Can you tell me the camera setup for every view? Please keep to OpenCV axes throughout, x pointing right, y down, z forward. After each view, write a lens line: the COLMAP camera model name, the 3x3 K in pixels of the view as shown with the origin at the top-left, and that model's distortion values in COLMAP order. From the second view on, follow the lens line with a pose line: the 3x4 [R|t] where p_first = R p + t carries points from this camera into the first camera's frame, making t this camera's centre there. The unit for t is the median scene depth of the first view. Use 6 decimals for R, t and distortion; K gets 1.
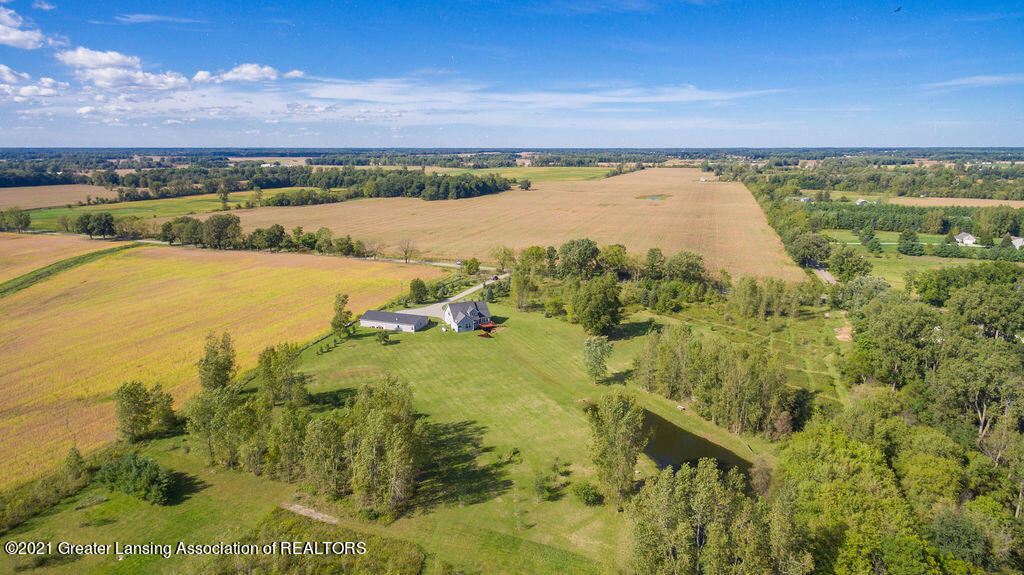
lens RADIAL K [[572.8, 0, 512.0], [0, 572.8, 287.5], [0, 0, 1]] dist [0.007592, 0.000655]
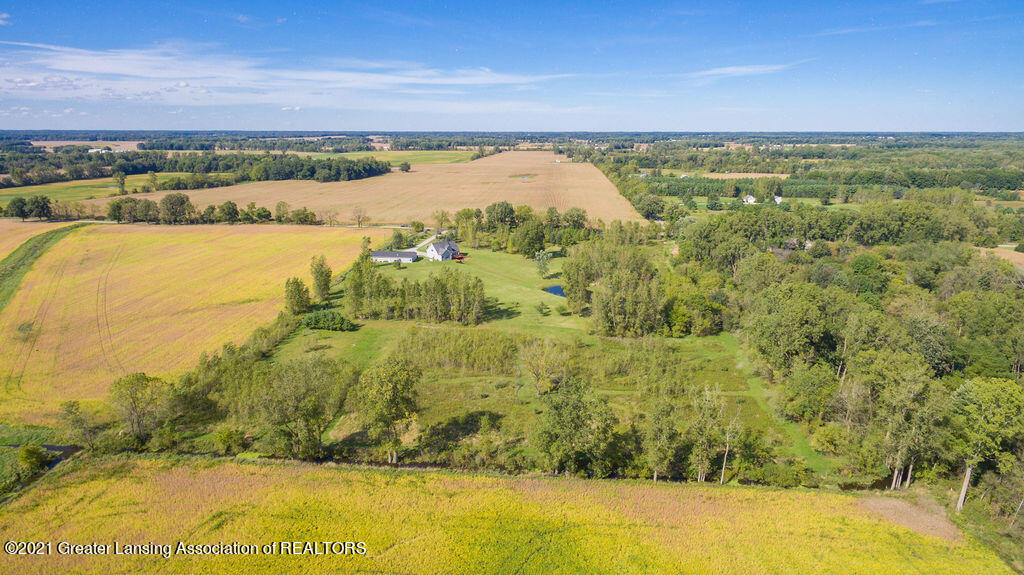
lens RADIAL K [[593.5, 0, 512.0], [0, 593.5, 287.5], [0, 0, 1]] dist [0.005130, 0.001413]
pose [[0.966352, -0.063215, 0.249336, -0.138972], [0.058508, 0.997942, 0.026252, 0.053034], [-0.250482, -0.010780, 0.968061, -0.243775]]
